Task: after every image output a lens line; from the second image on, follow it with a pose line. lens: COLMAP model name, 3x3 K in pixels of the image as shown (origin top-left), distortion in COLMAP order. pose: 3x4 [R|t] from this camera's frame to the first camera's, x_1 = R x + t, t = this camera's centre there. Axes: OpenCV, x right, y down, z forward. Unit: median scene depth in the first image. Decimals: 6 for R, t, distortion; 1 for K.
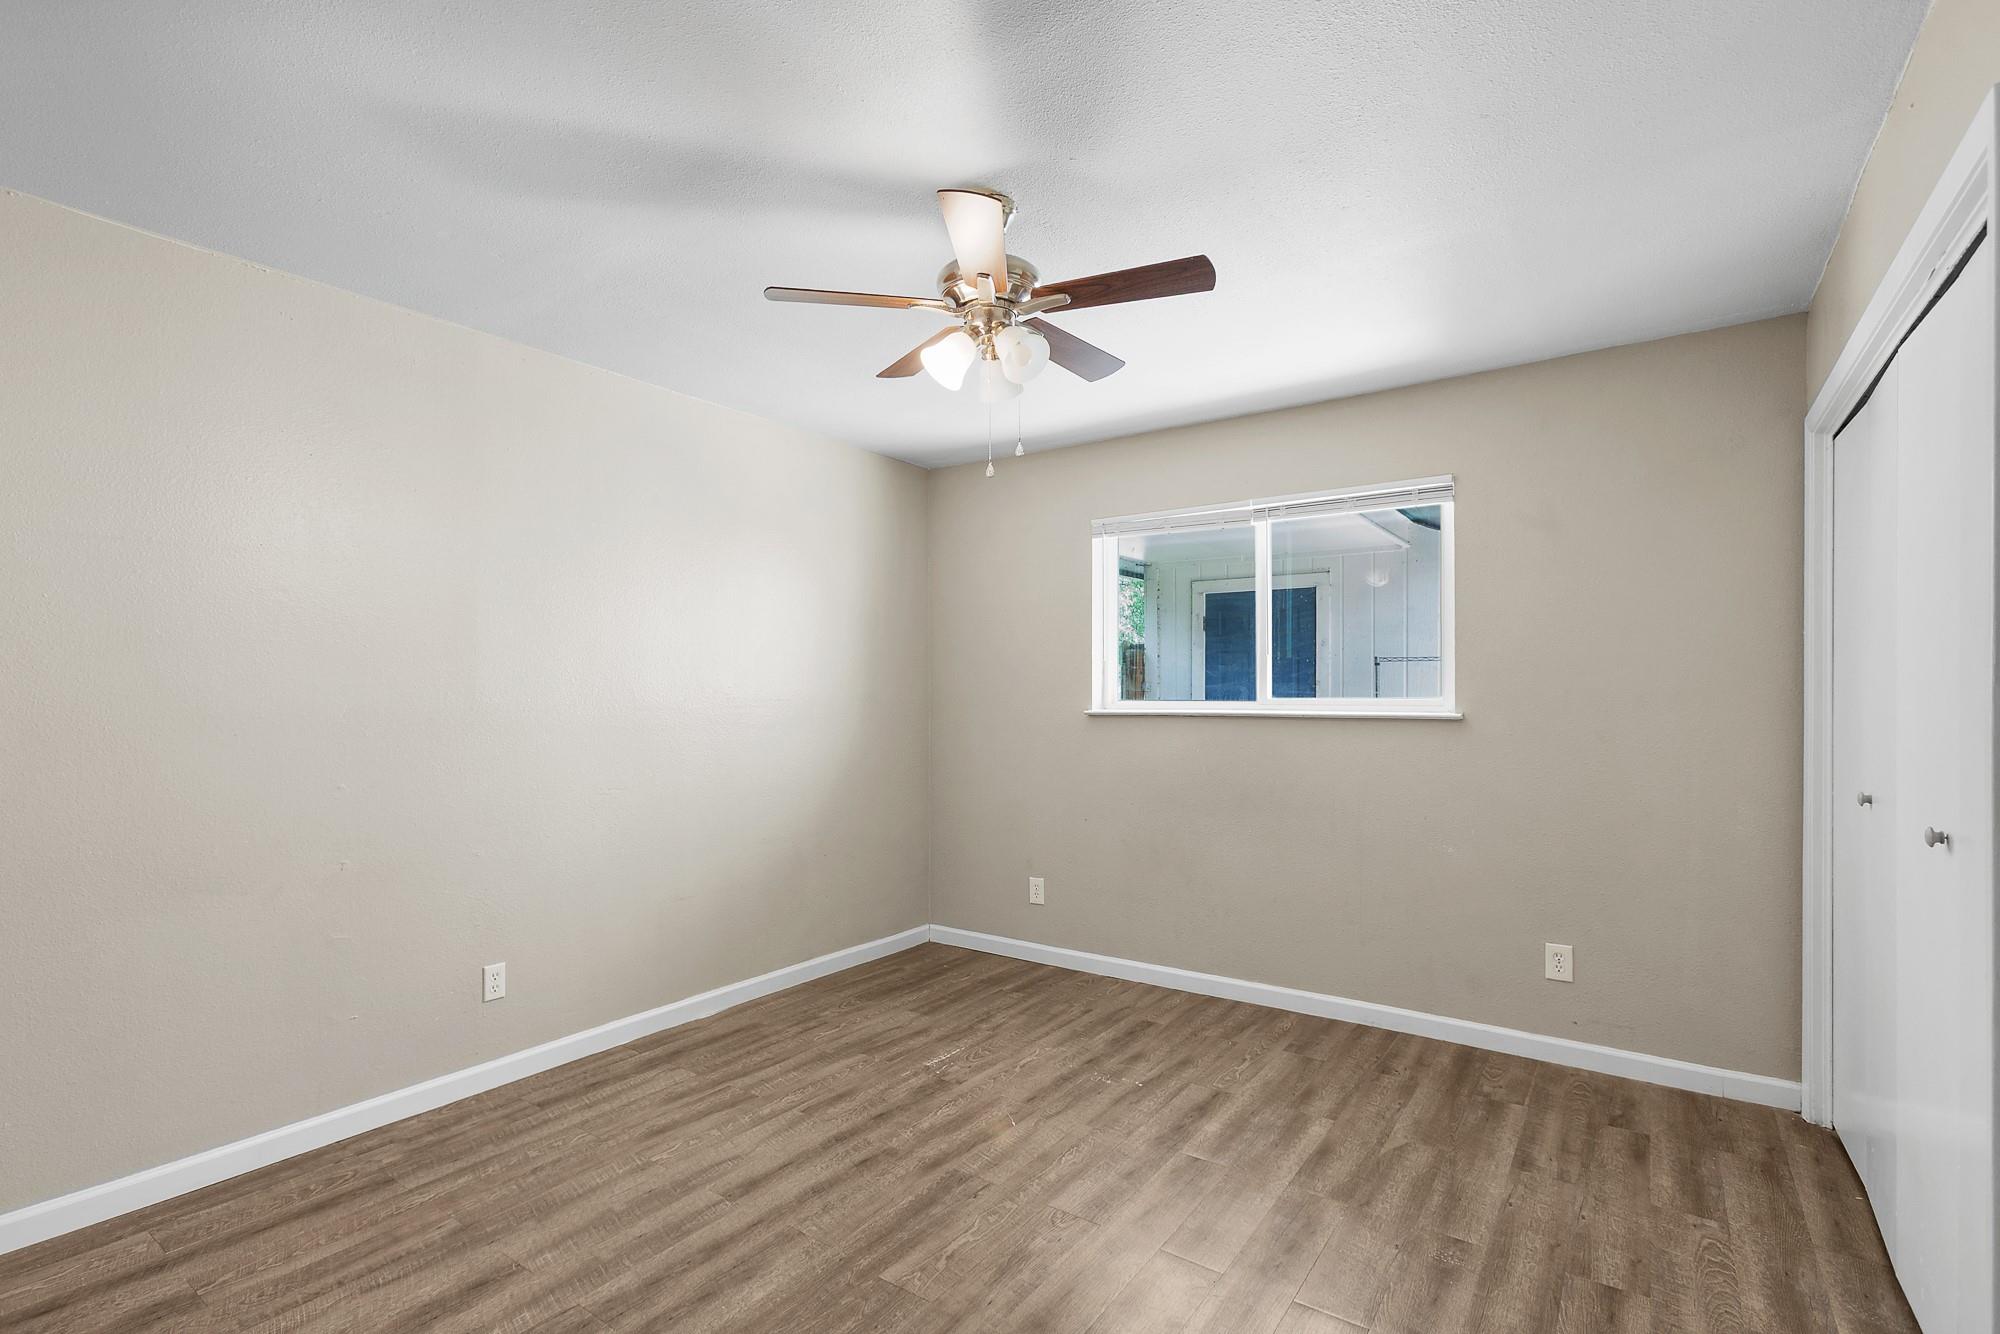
lens RADIAL K [[919.3, 0, 999.2], [0, 919.3, 678.1], [0, 0, 1]] dist [0.009526, 0.004003]
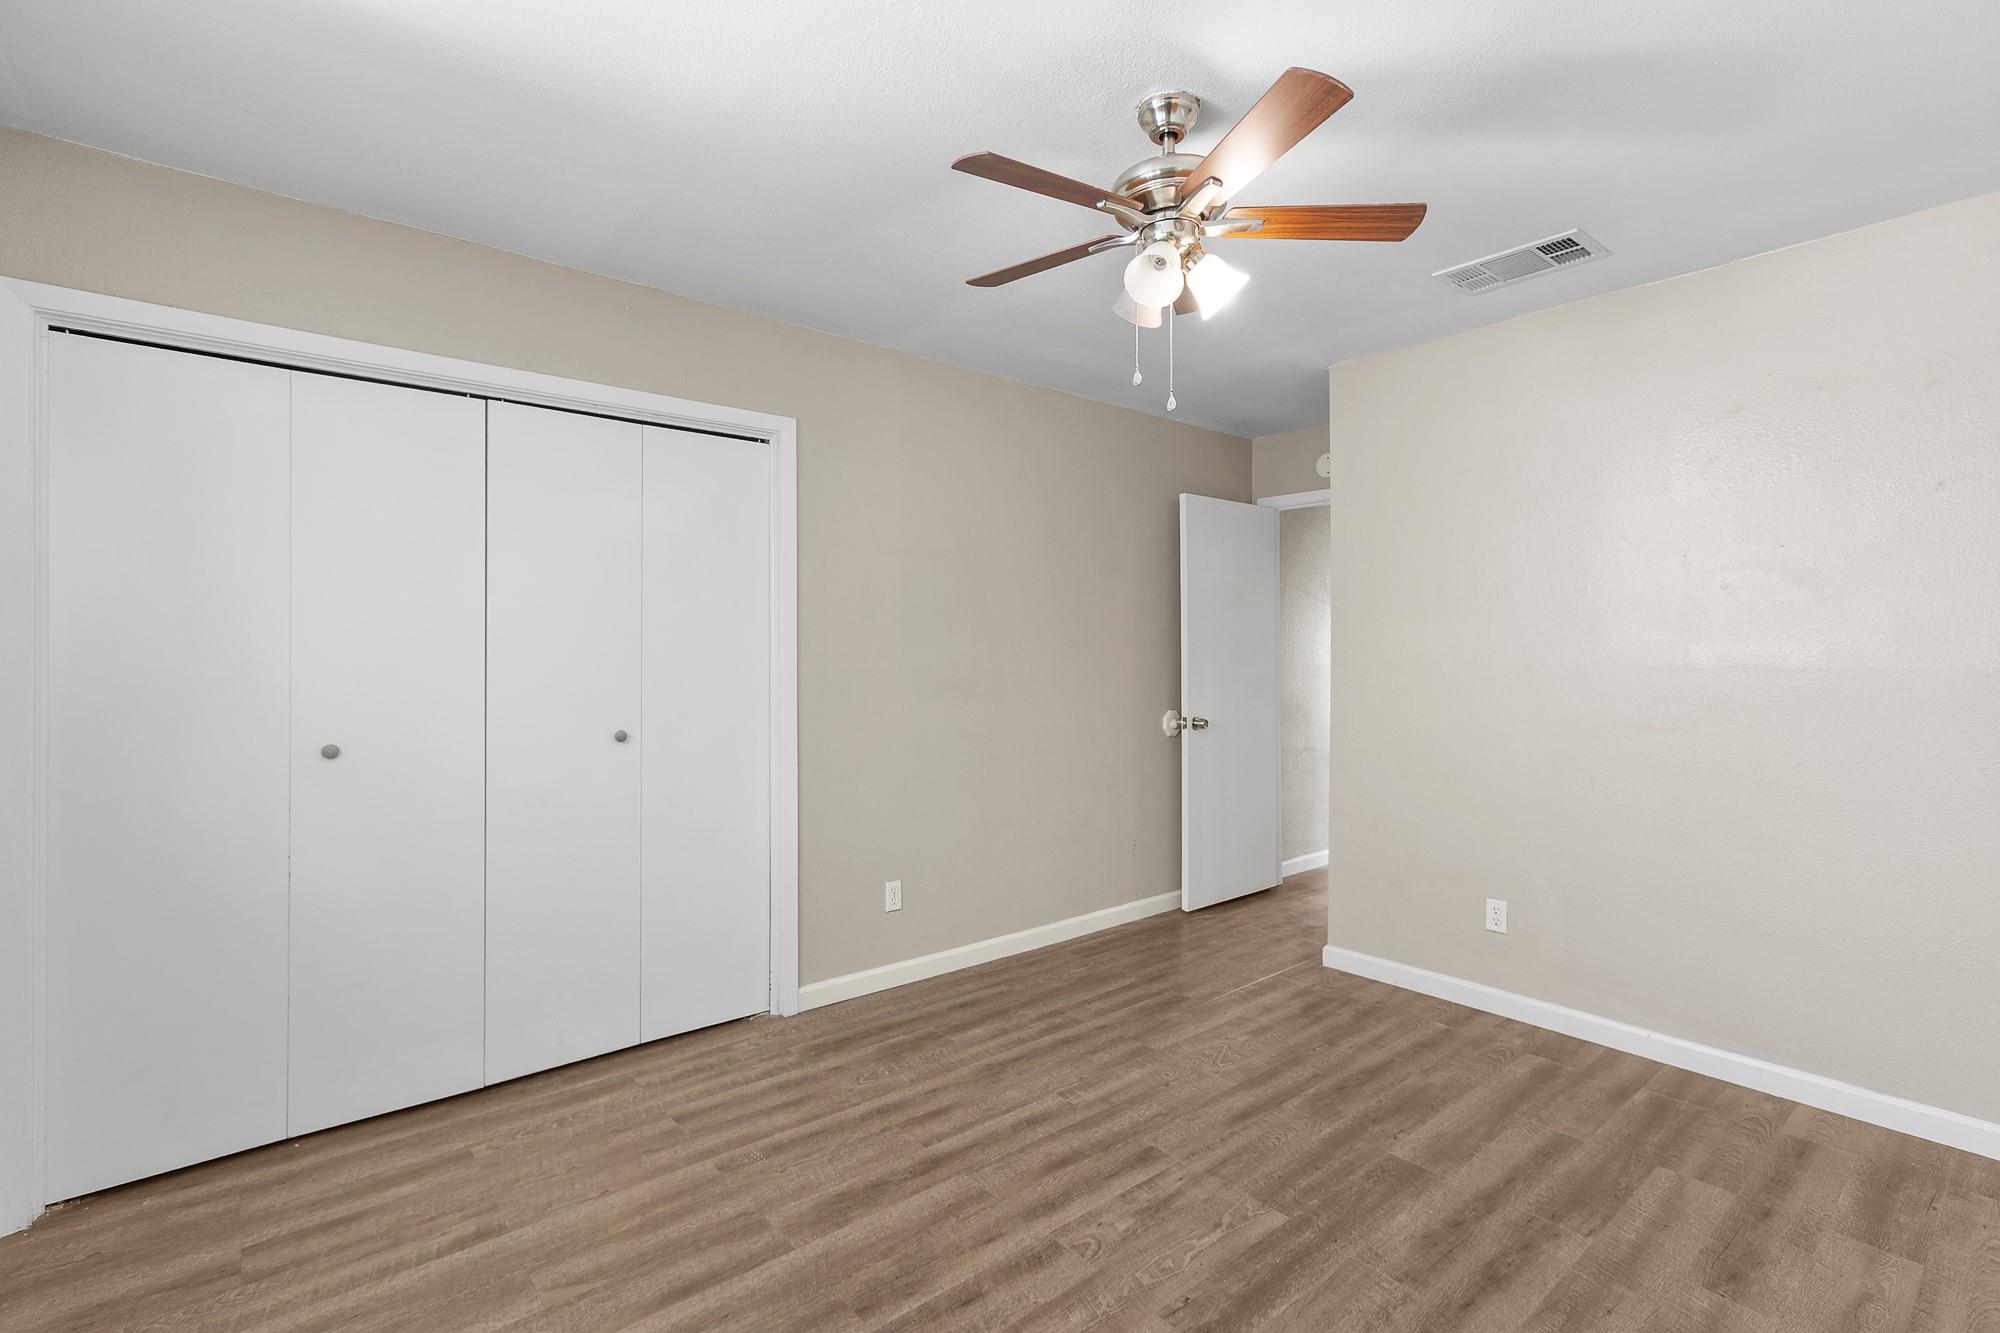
lens RADIAL K [[919.3, 0, 1001.4], [0, 919.3, 660.3], [0, 0, 1]] dist [0.009526, 0.004003]
pose [[-0.963944, -0.004405, 0.266069, -0.088215], [-0.006377, 0.999958, -0.006548, 0.037084], [-0.266029, -0.008009, -0.963932, 1.970740]]
